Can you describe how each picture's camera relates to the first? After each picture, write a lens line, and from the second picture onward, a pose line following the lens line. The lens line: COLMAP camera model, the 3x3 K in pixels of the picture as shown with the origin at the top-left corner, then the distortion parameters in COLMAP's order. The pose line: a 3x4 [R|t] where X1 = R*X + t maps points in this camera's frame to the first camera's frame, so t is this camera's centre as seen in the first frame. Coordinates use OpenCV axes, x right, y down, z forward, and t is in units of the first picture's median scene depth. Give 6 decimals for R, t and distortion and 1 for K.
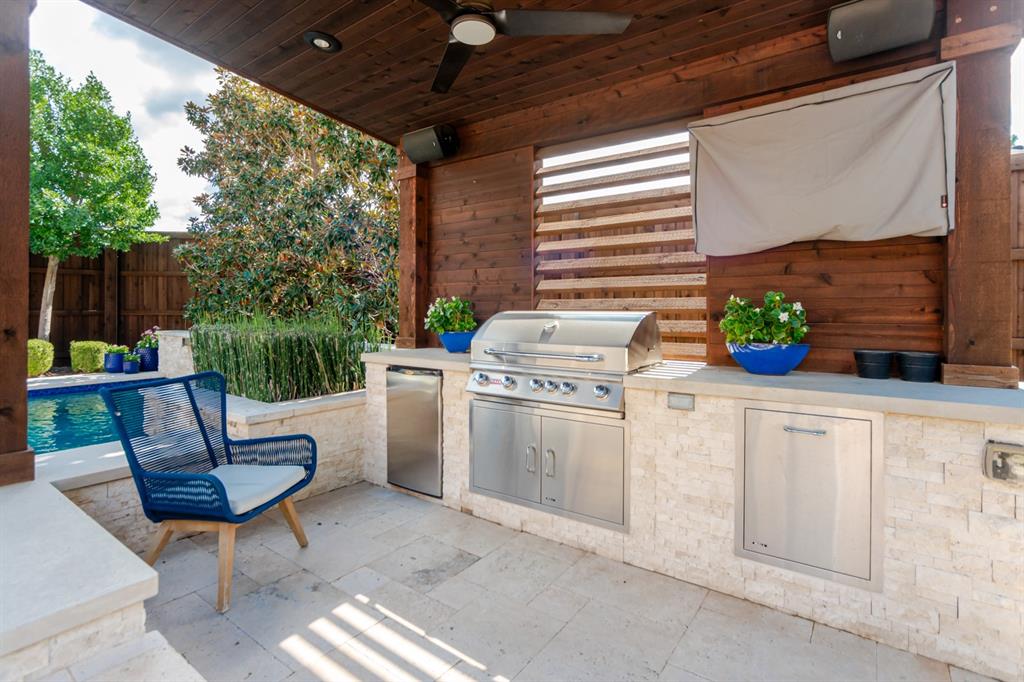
lens RADIAL K [[502.3, 0, 509.4], [0, 502.3, 329.9], [0, 0, 1]] dist [-0.002093, -0.000326]
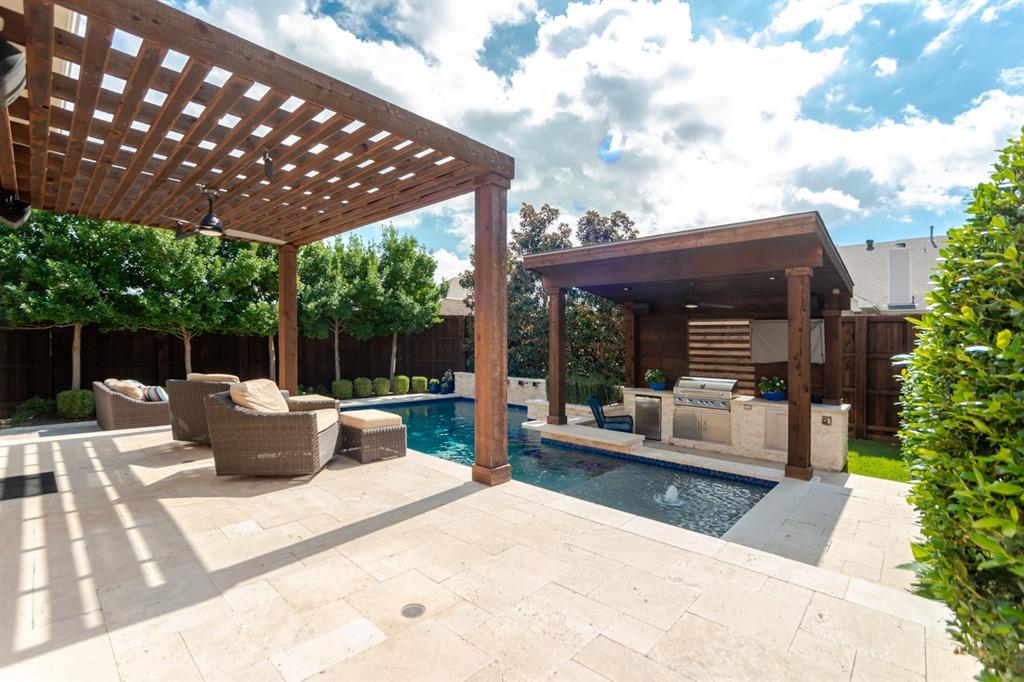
lens RADIAL K [[462.6, 0, 512.0], [0, 462.6, 341.0], [0, 0, 1]] dist [-0.000134, 0.000739]
pose [[0.995873, 0.019471, -0.088642, -0.810259], [-0.023456, 0.998750, -0.044141, -0.111196], [0.087672, 0.046038, 0.995085, -1.892466]]
